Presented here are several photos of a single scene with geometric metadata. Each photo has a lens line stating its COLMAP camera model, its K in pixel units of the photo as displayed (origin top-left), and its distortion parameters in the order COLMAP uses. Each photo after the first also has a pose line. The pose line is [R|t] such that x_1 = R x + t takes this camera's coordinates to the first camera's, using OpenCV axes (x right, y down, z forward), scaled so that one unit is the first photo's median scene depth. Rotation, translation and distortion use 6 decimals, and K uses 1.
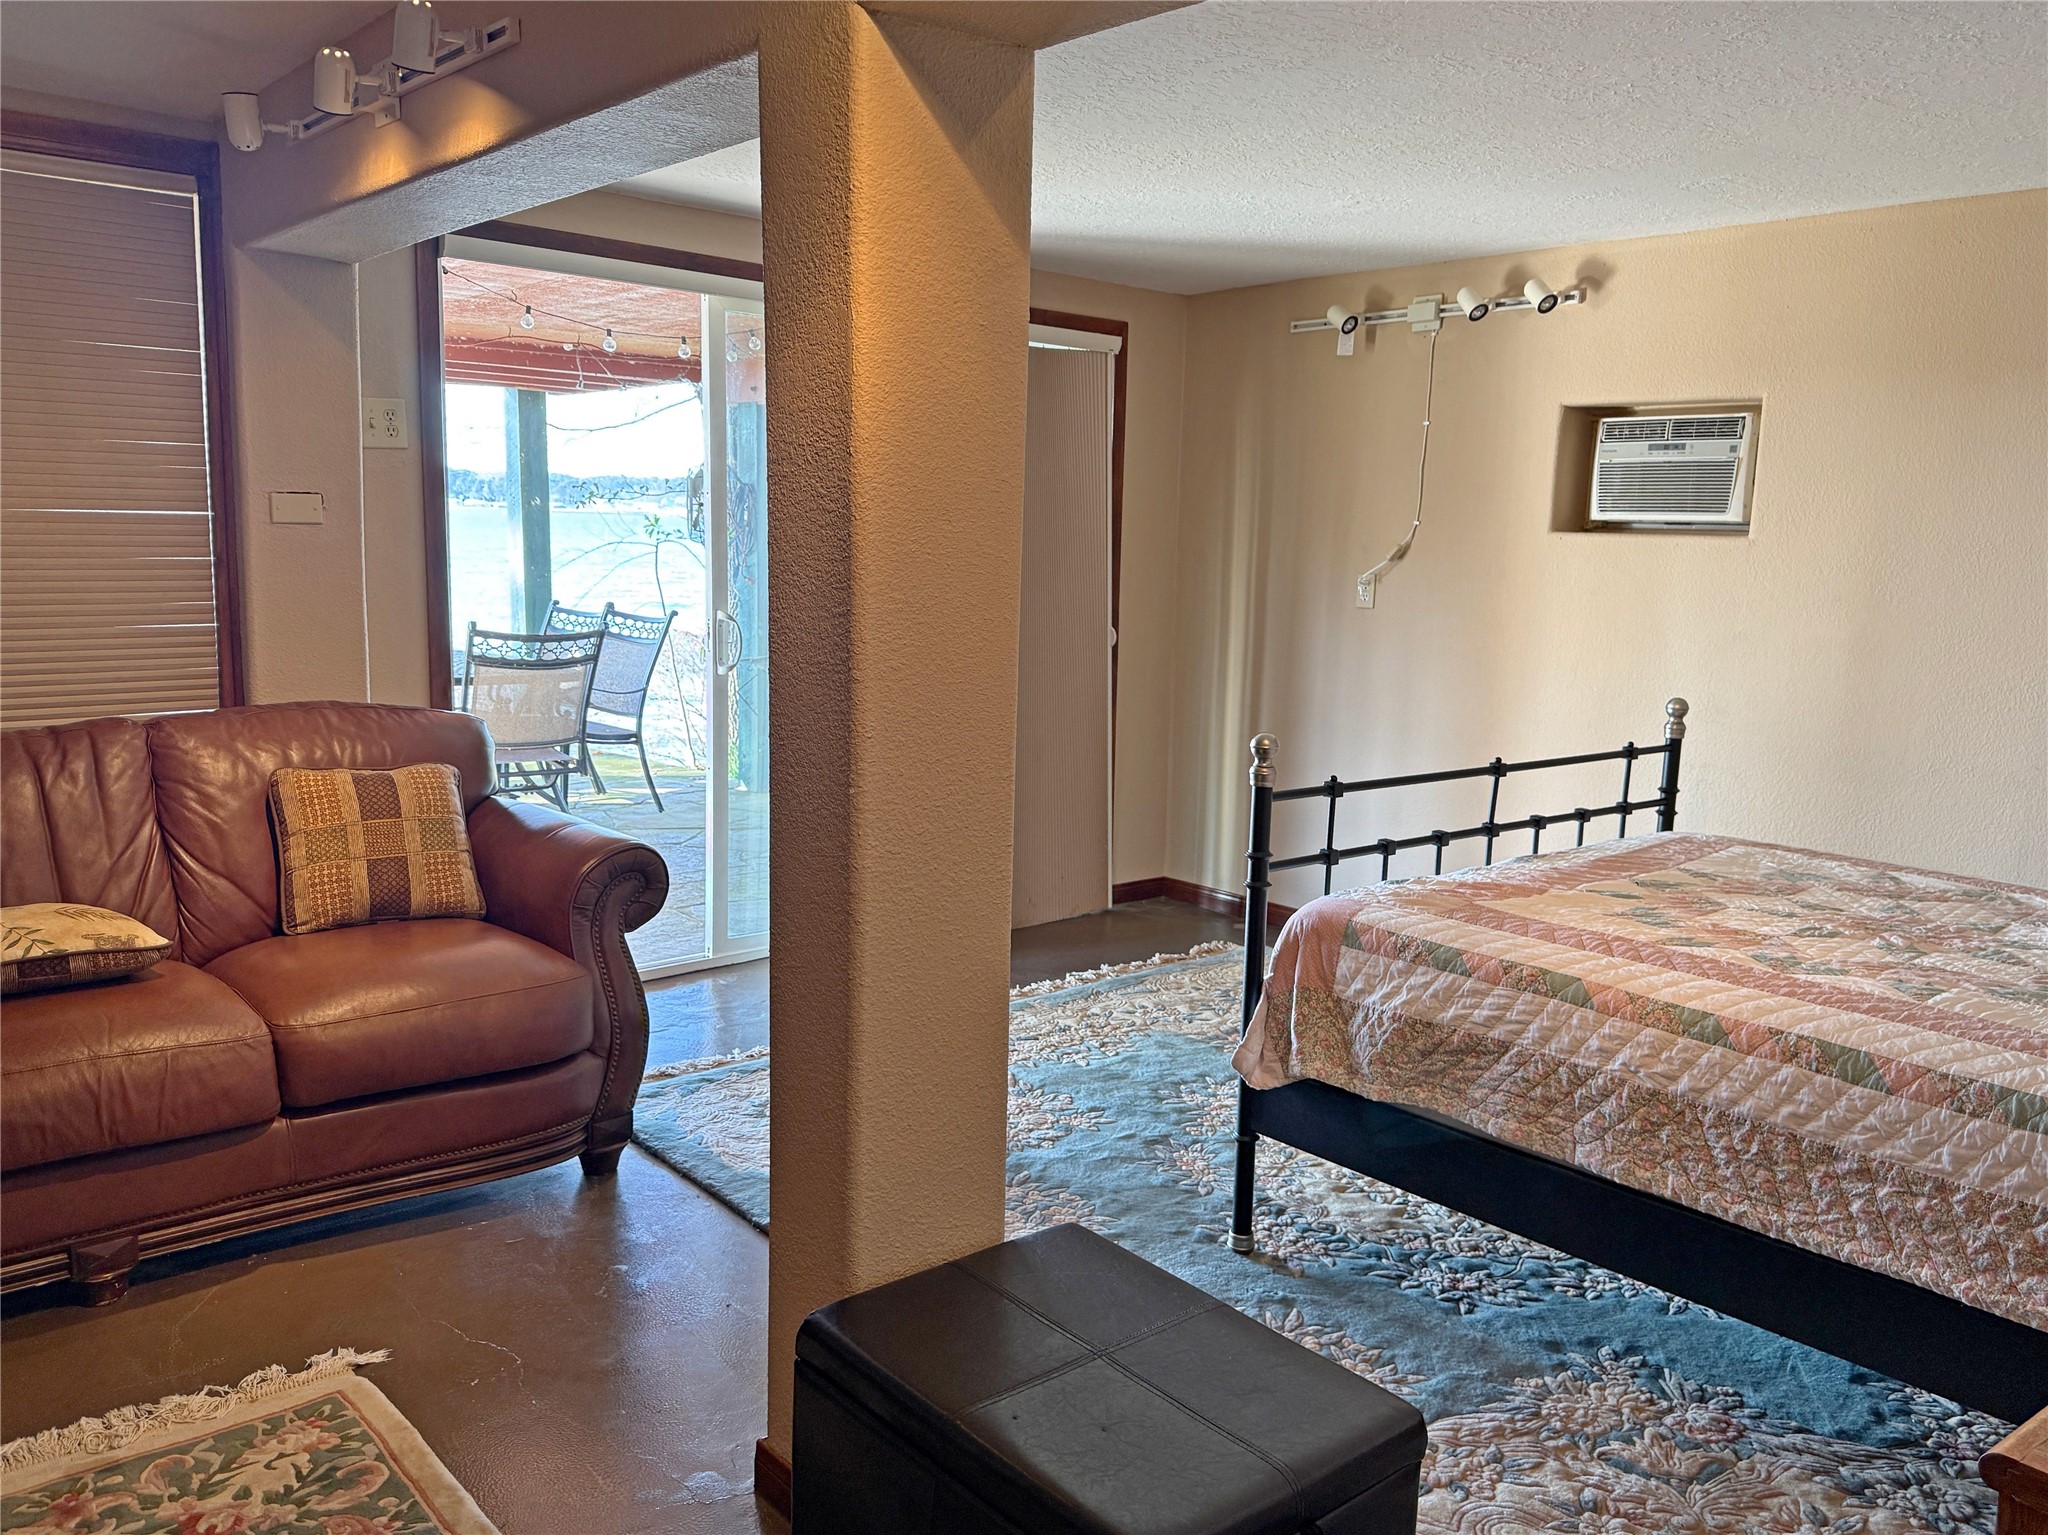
lens RADIAL K [[1582.5, 0, 1027.6], [0, 1582.5, 773.2], [0, 0, 1]] dist [0.011013, -0.033329]
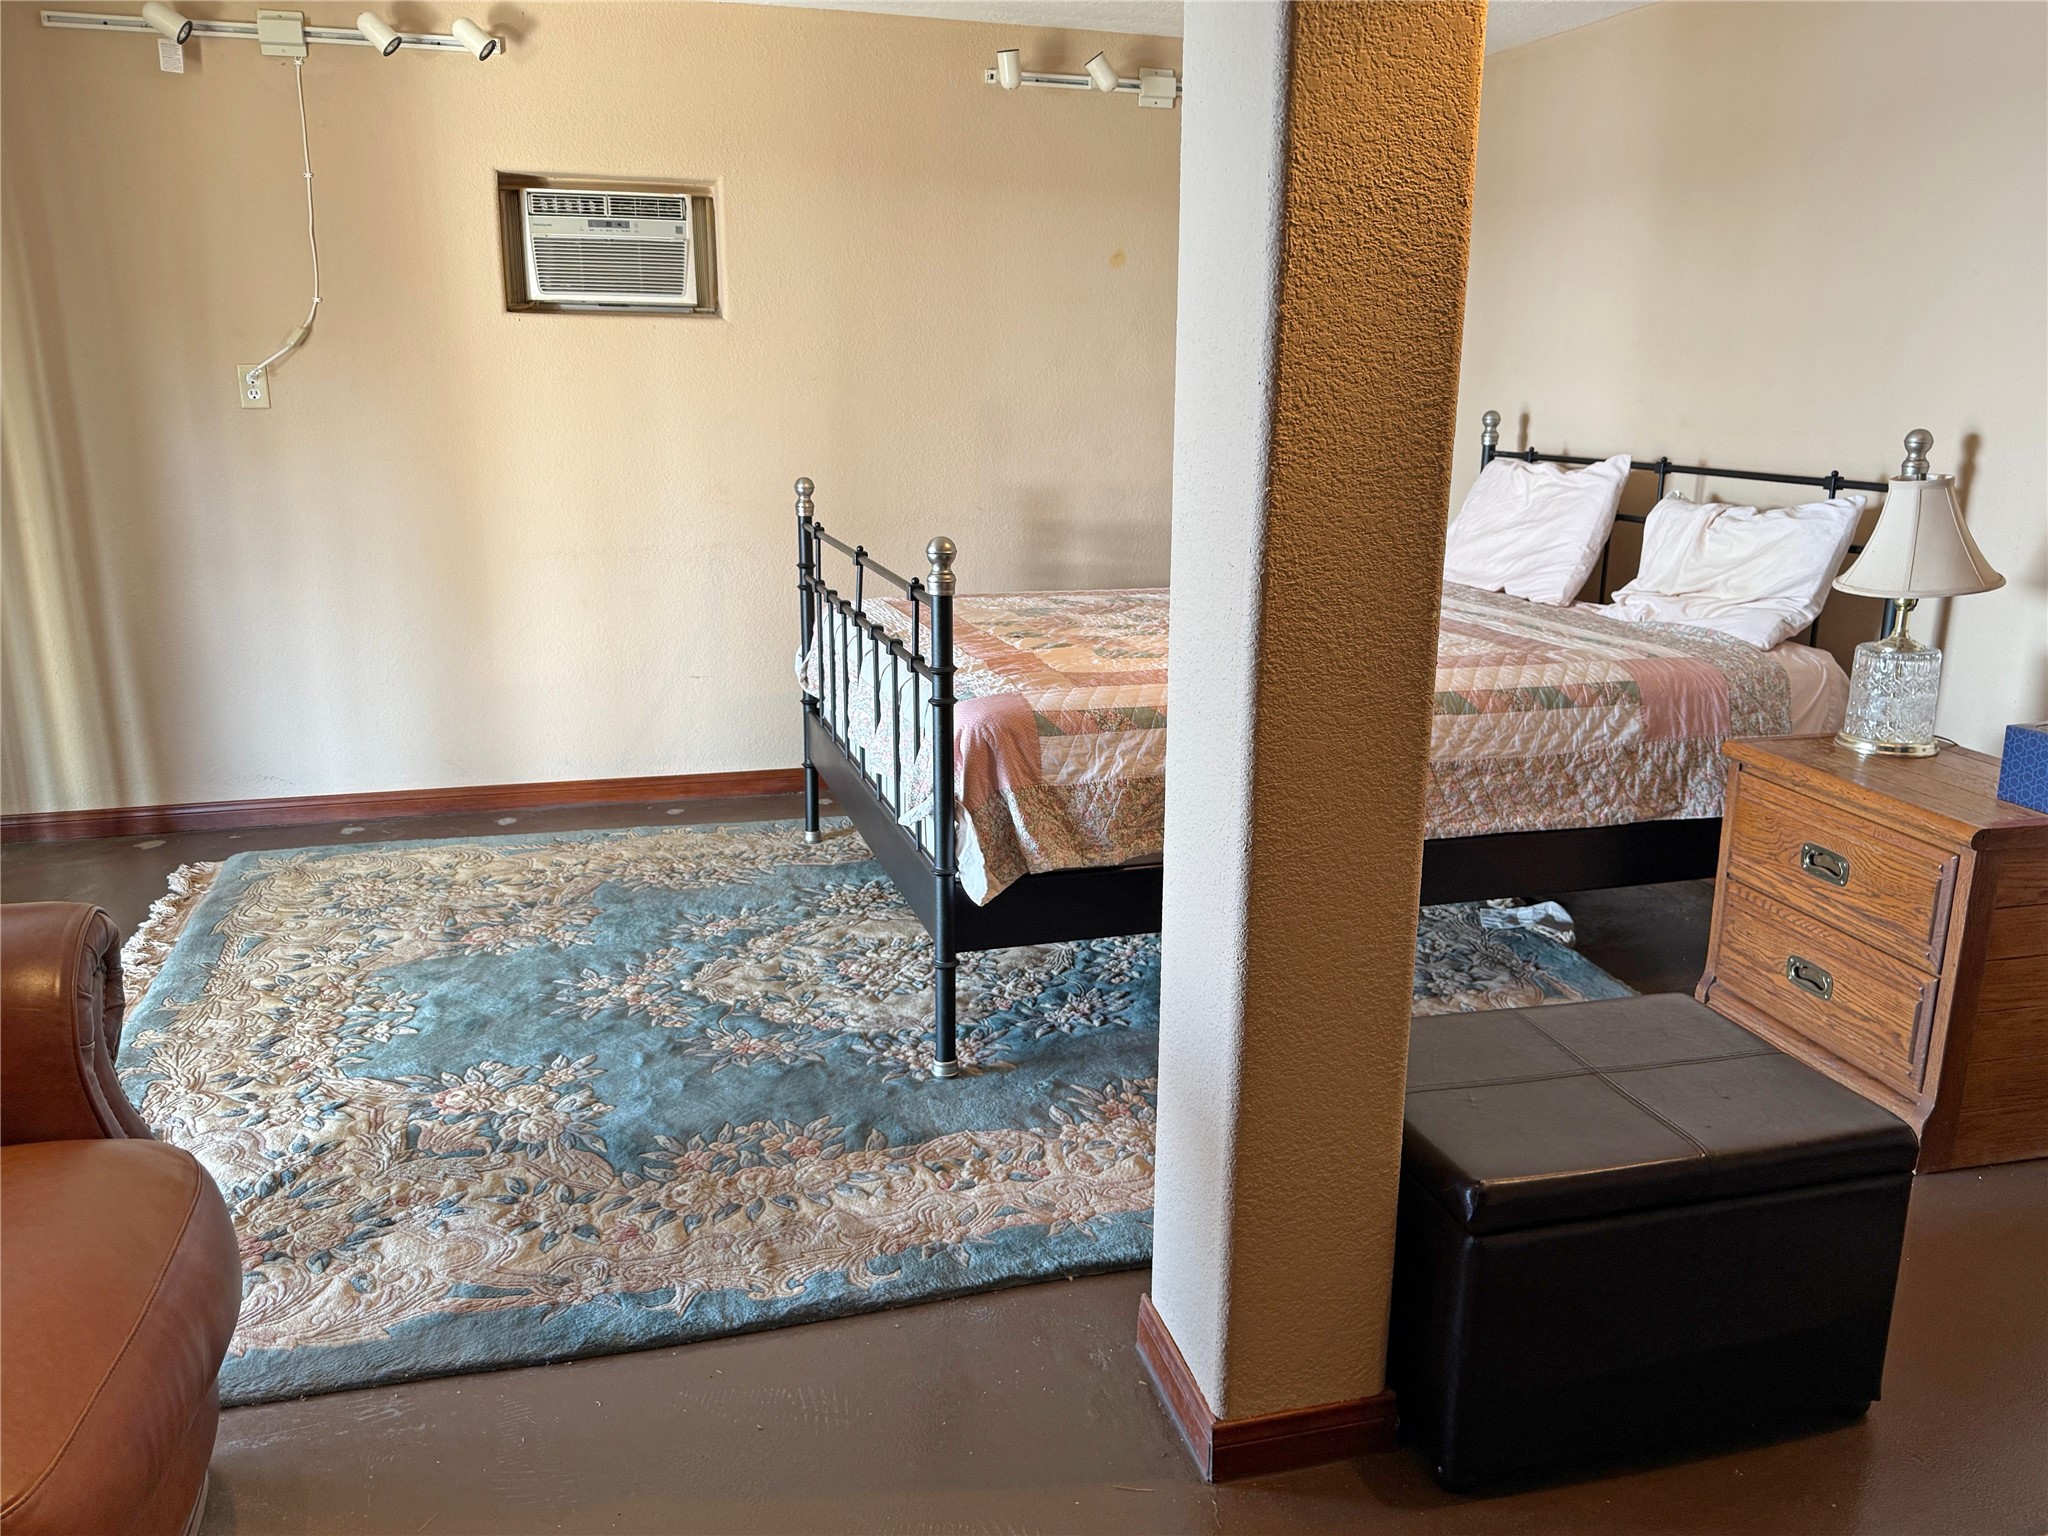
lens RADIAL K [[1582.5, 0, 1030.6], [0, 1582.5, 767.1], [0, 0, 1]] dist [0.011013, -0.033329]
pose [[0.399492, -0.248751, 0.882343, -0.453454], [0.133838, 0.967996, 0.212301, -0.056528], [-0.906914, 0.033278, 0.419998, 0.378270]]
